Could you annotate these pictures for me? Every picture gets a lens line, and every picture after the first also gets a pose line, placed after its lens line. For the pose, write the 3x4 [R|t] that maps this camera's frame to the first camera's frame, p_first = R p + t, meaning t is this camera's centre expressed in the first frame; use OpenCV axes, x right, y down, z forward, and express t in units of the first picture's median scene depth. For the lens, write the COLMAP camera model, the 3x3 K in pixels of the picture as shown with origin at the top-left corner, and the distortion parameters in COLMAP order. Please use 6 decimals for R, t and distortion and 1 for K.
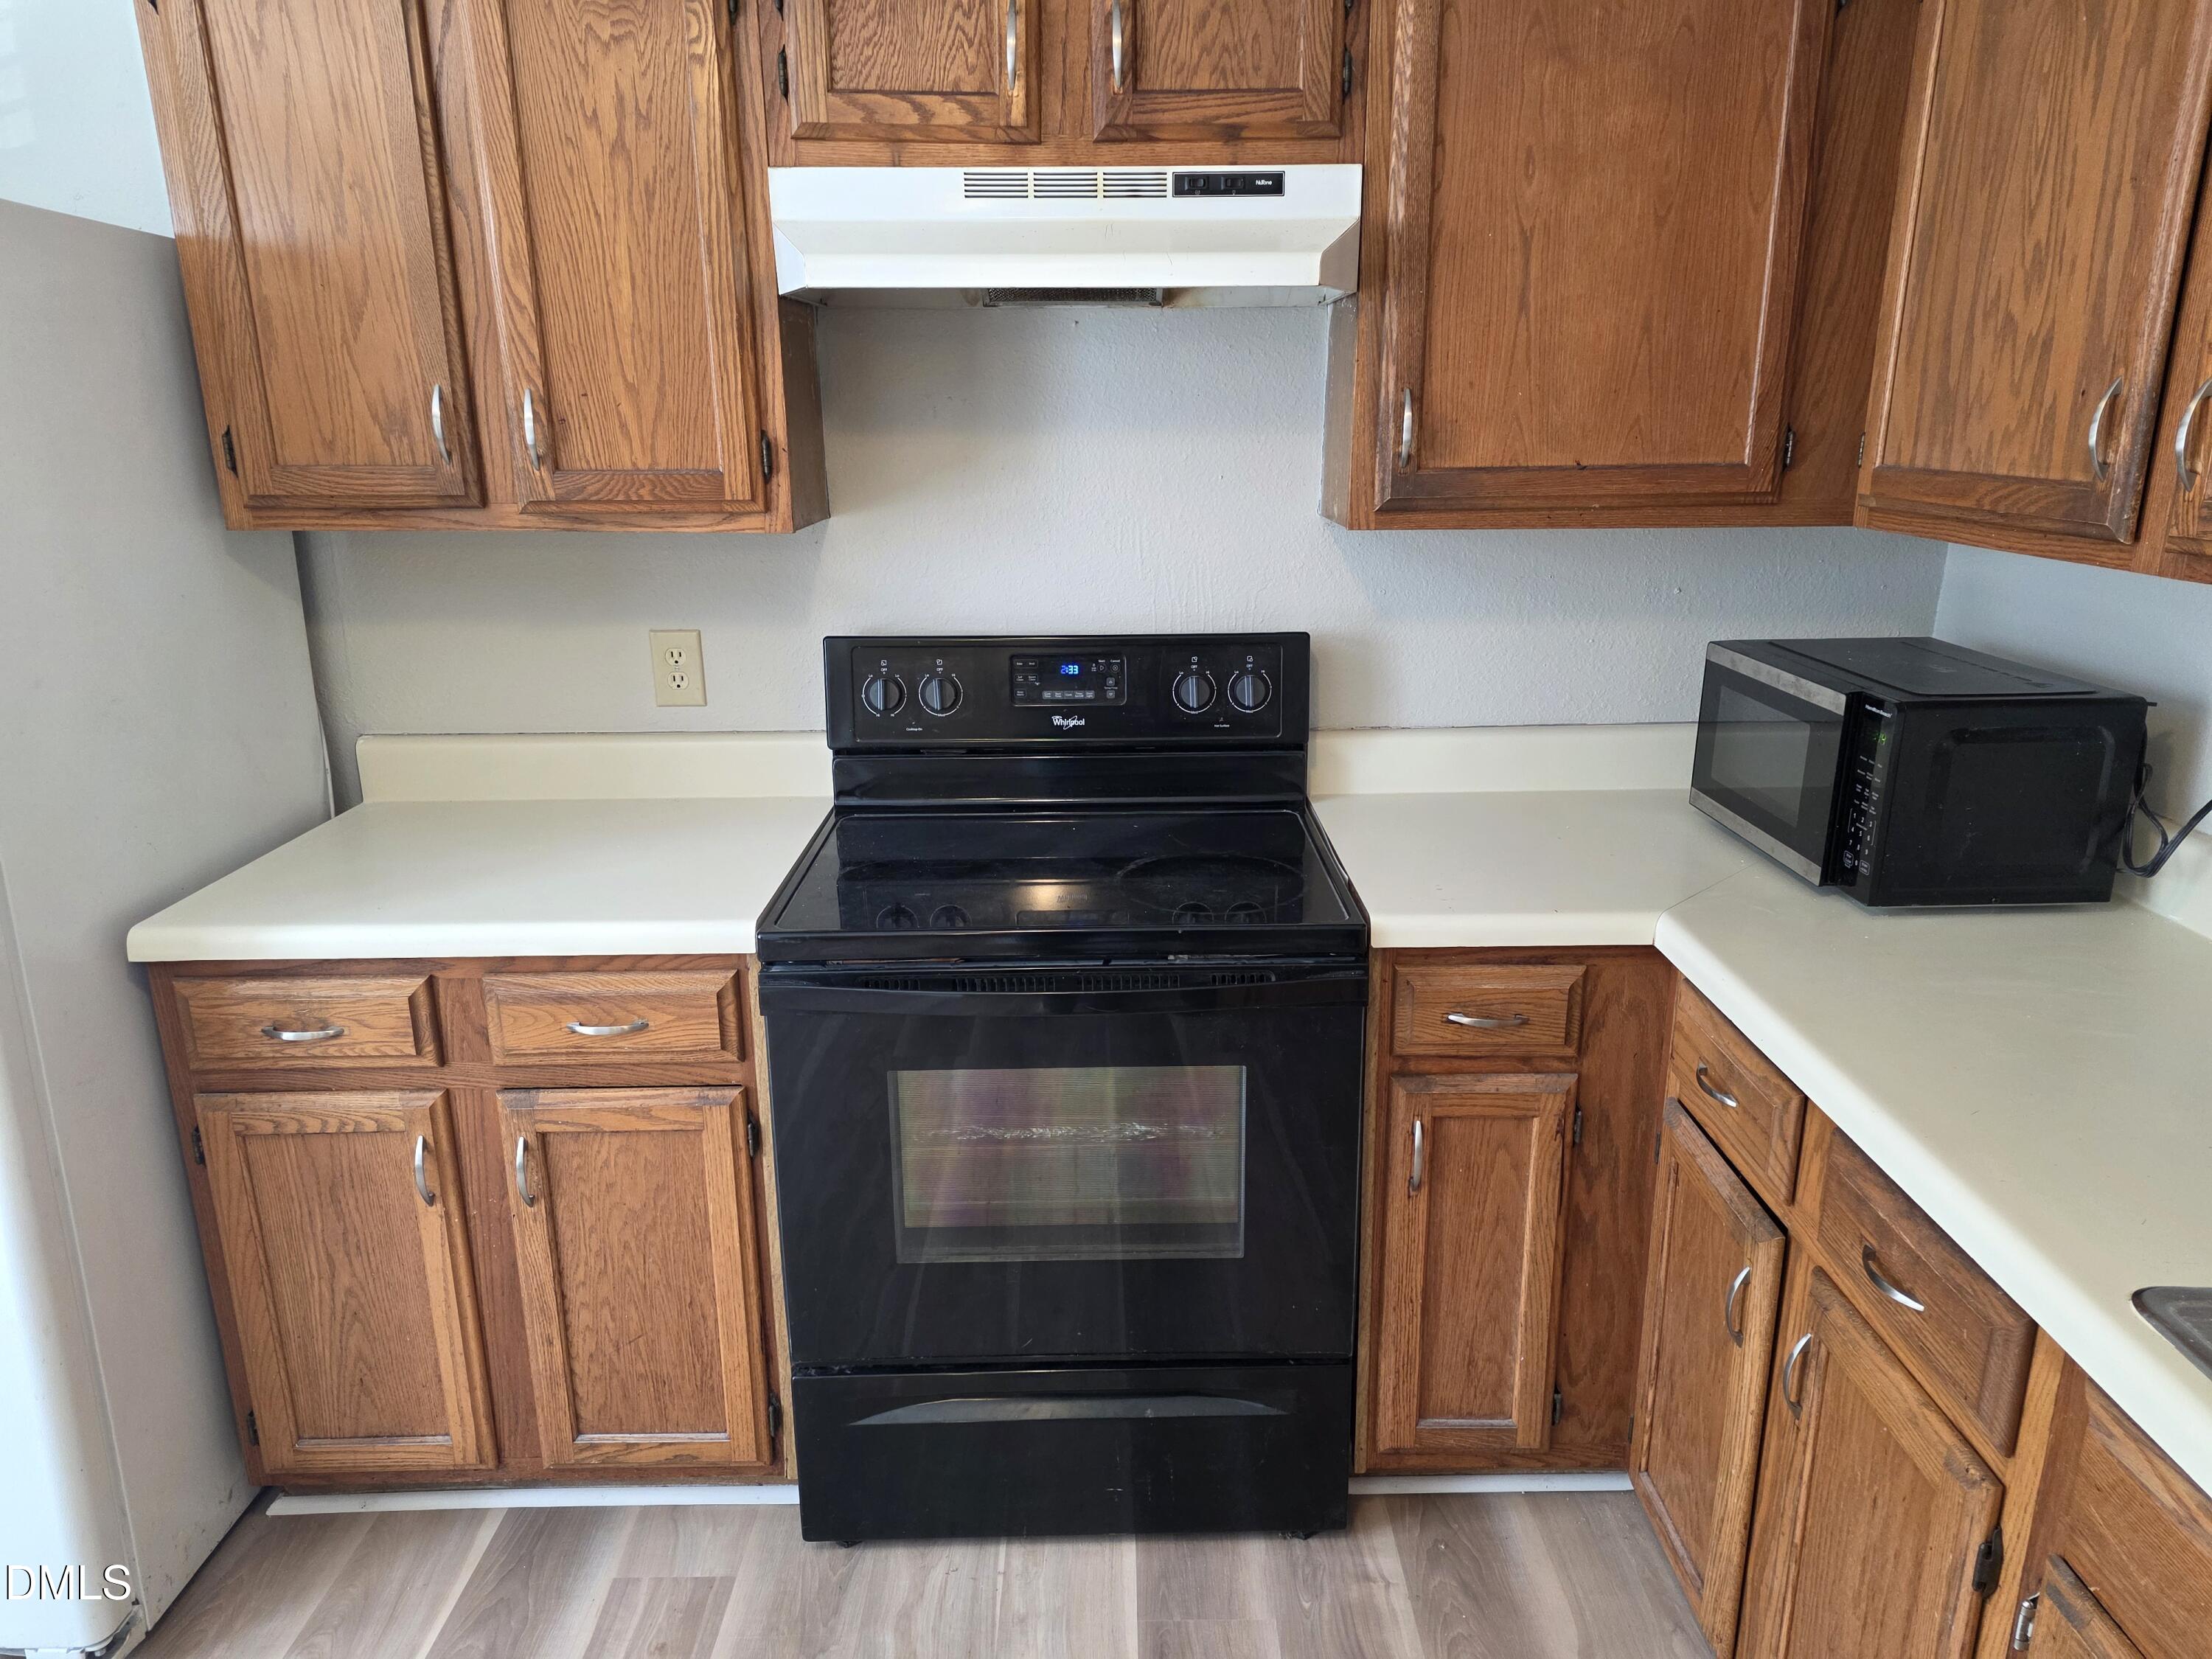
lens RADIAL K [[1478.4, 0, 1106.0], [0, 1478.4, 829.5], [0, 0, 1]] dist [0.065966, -0.052879]
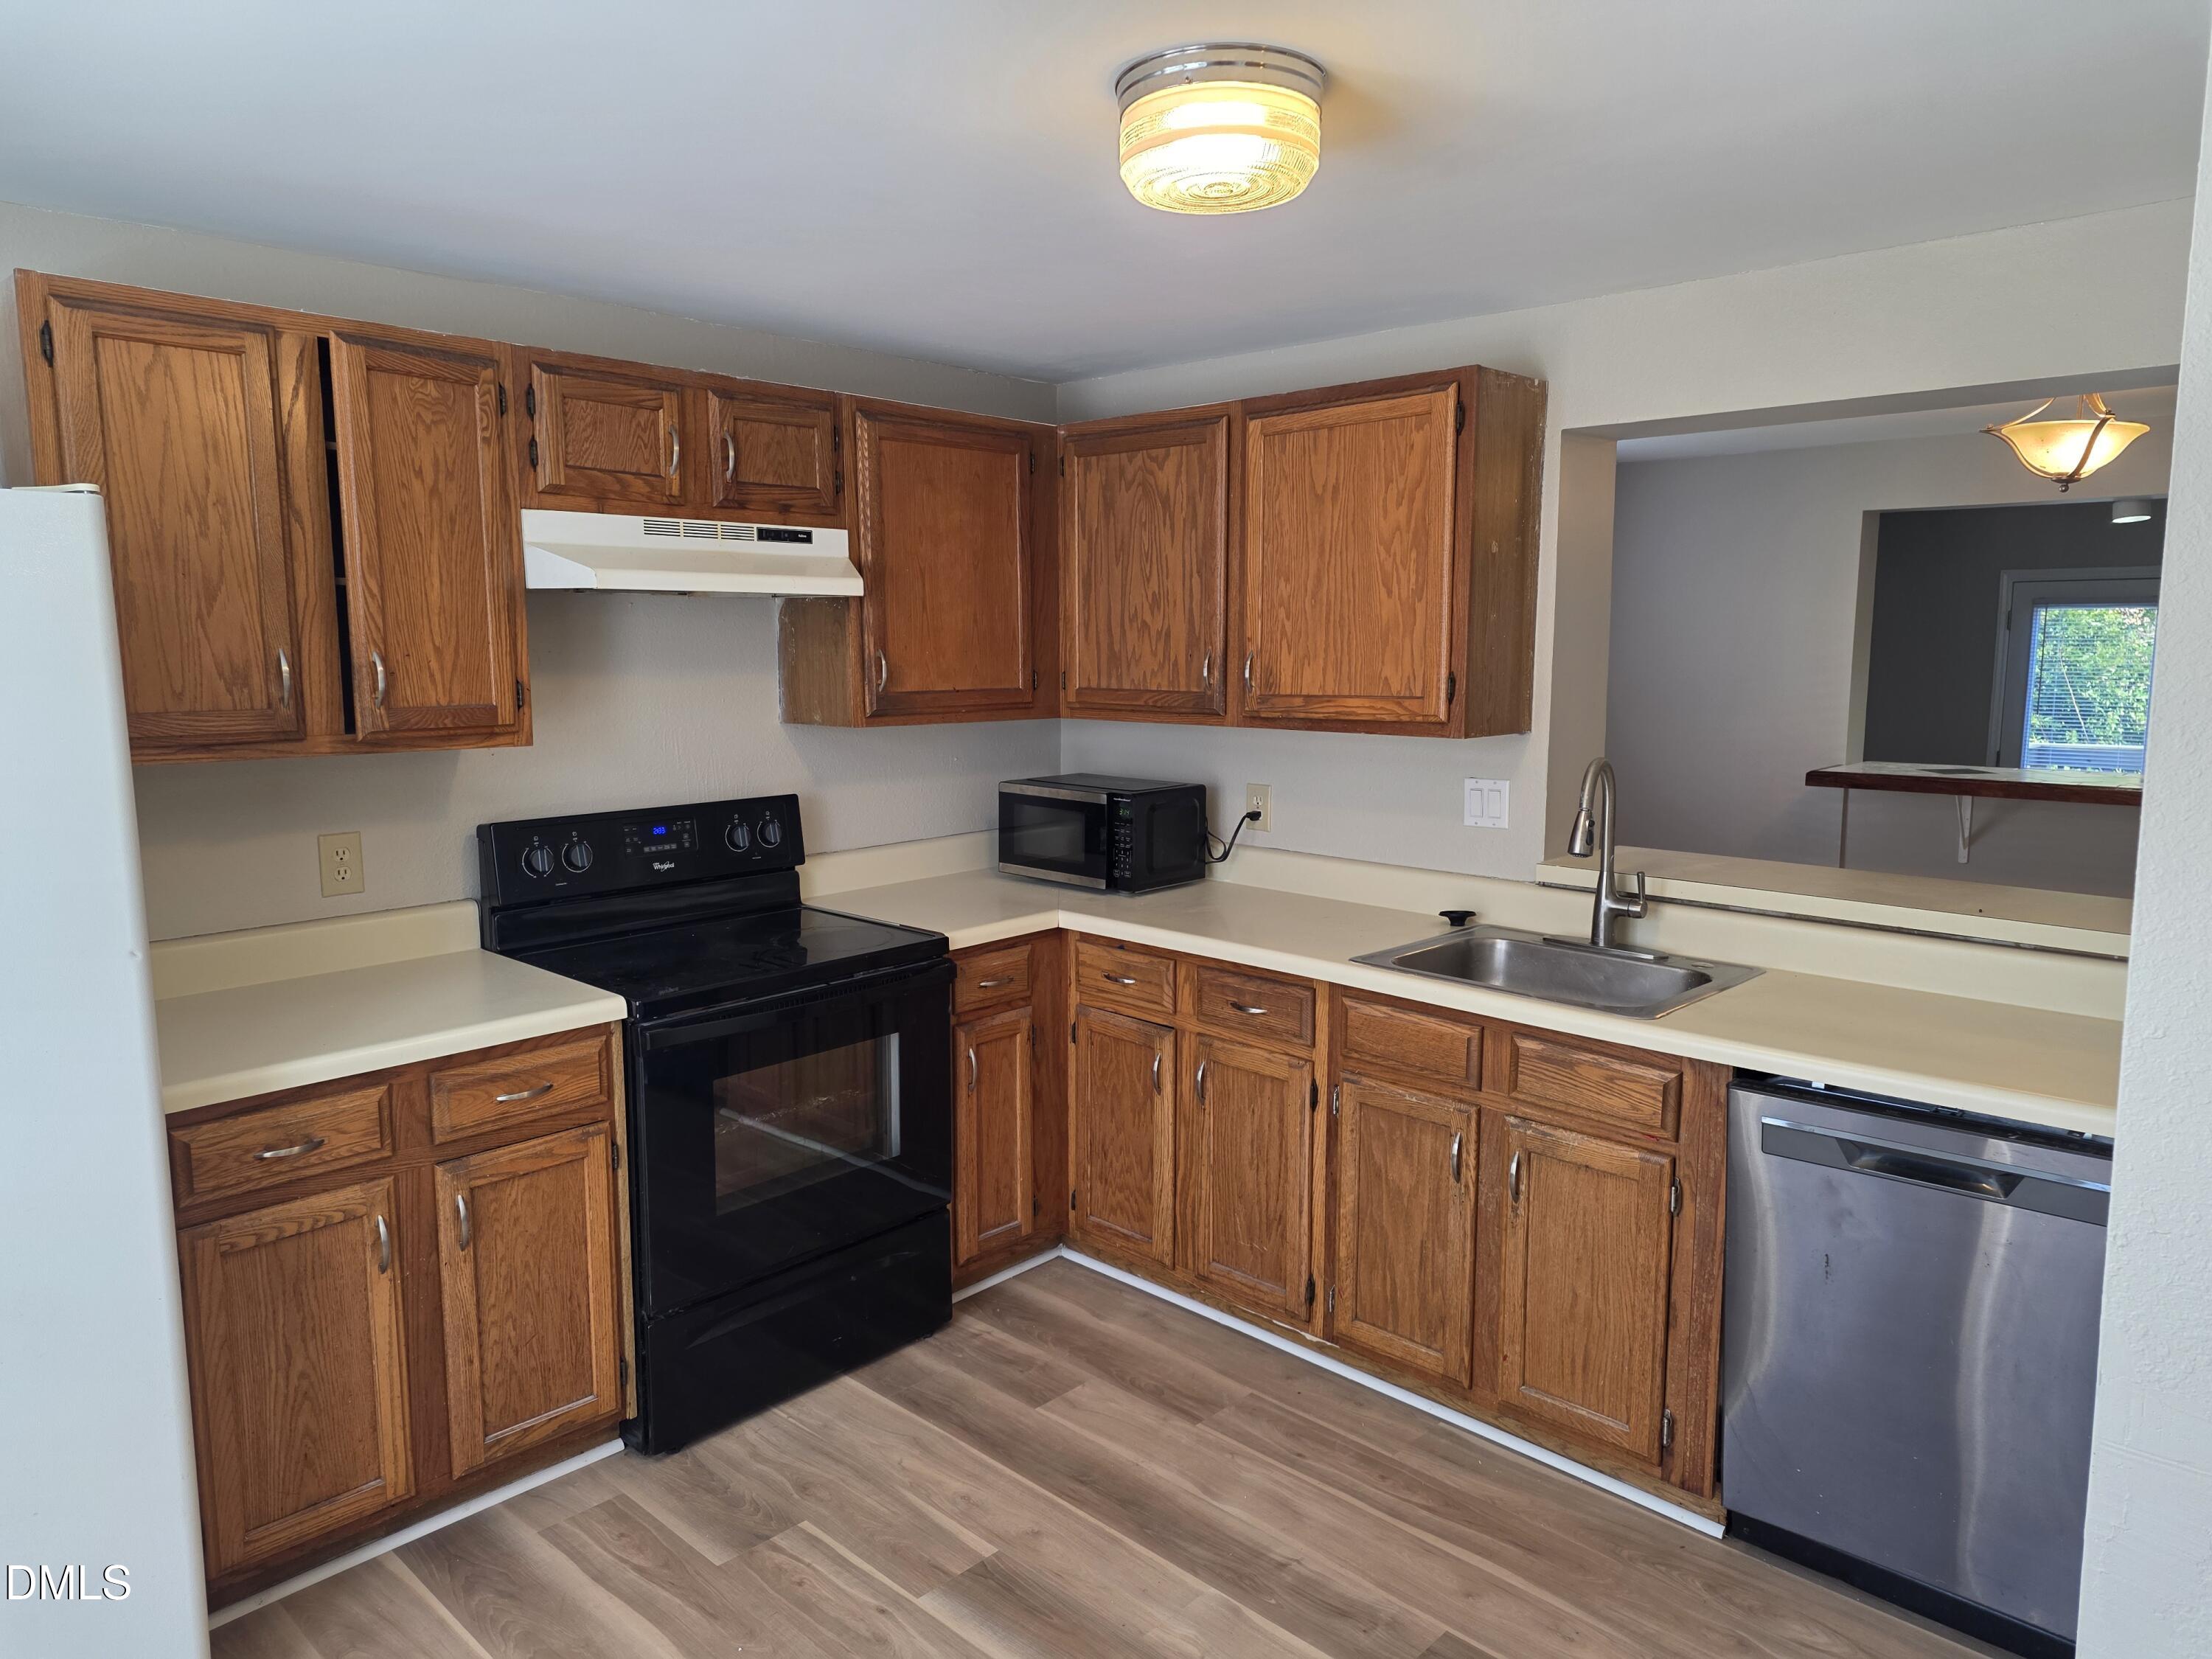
lens RADIAL K [[1466.6, 0, 1094.2], [0, 1466.6, 838.7], [0, 0, 1]] dist [0.106613, -0.114554]
pose [[0.700128, -0.095298, 0.707629, -0.909327], [0.196348, 0.978541, -0.062486, 0.089152], [-0.686489, 0.182690, 0.703816, -0.387191]]
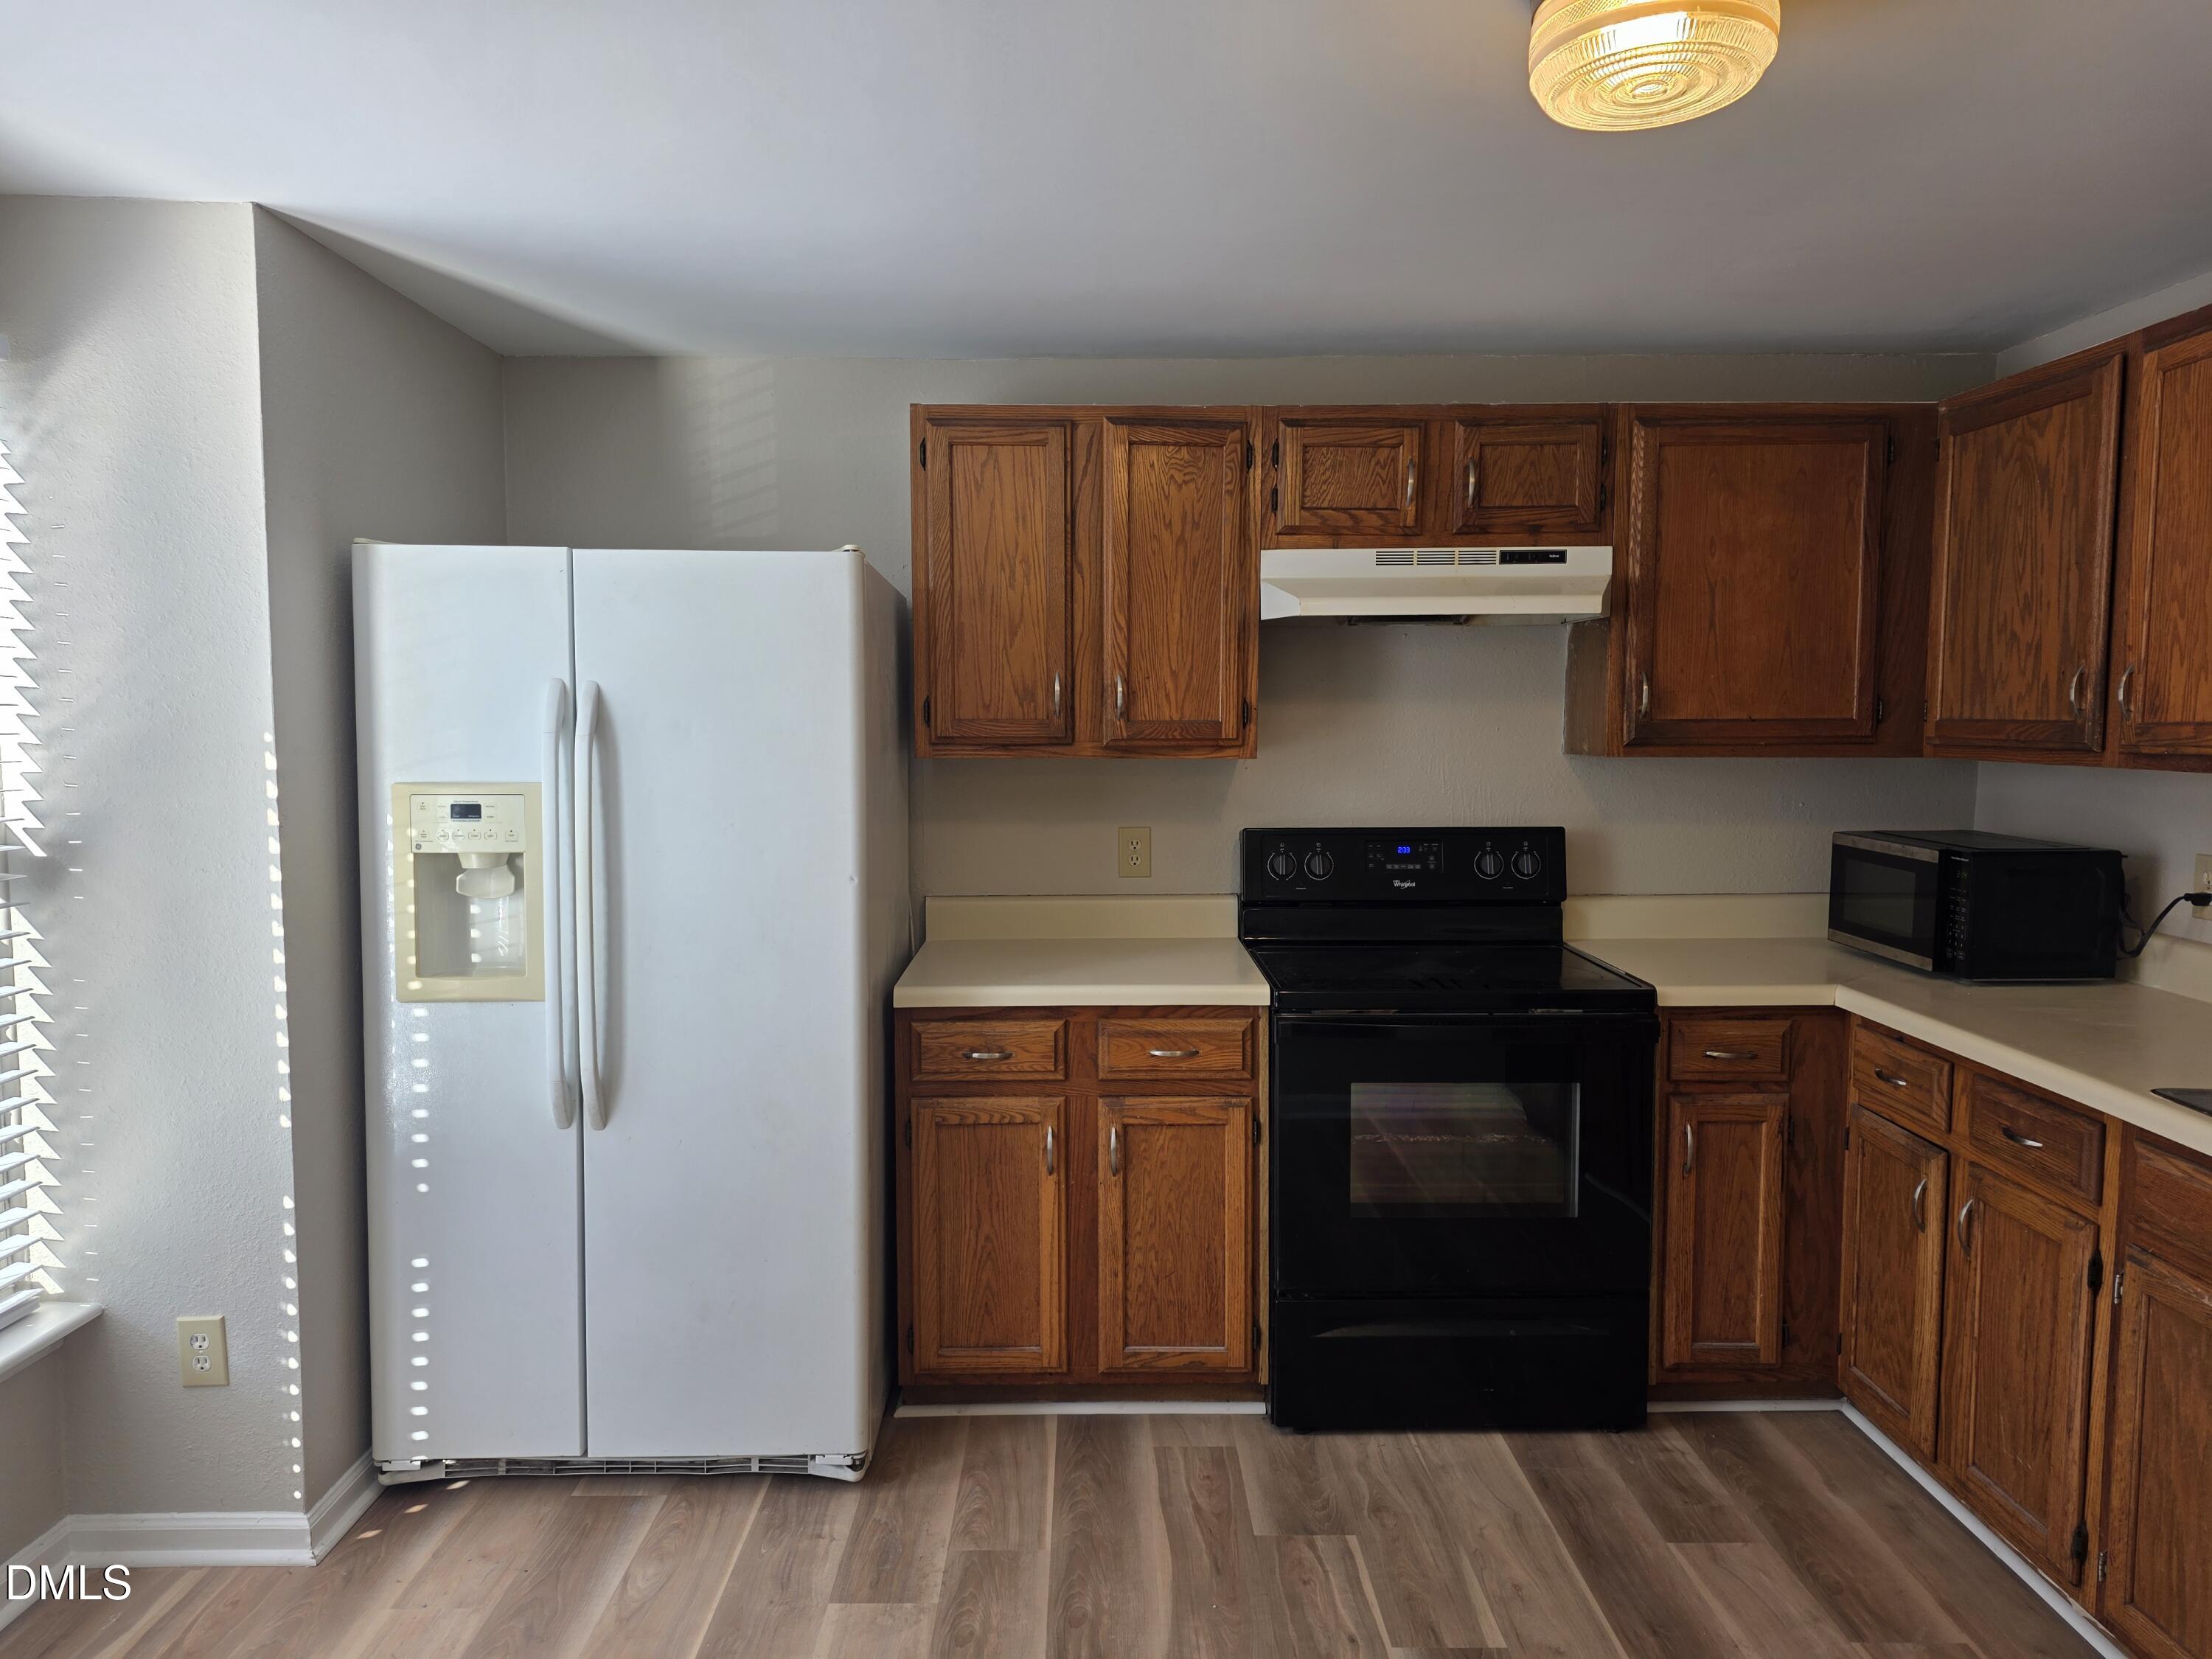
lens RADIAL K [[1466.6, 0, 1094.2], [0, 1466.6, 838.7], [0, 0, 1]] dist [0.106613, -0.114554]
pose [[0.999991, 0.003044, 0.003003, -0.417375], [-0.002414, 0.981567, -0.191102, 0.203721], [-0.003529, 0.191093, 0.981566, -0.586444]]
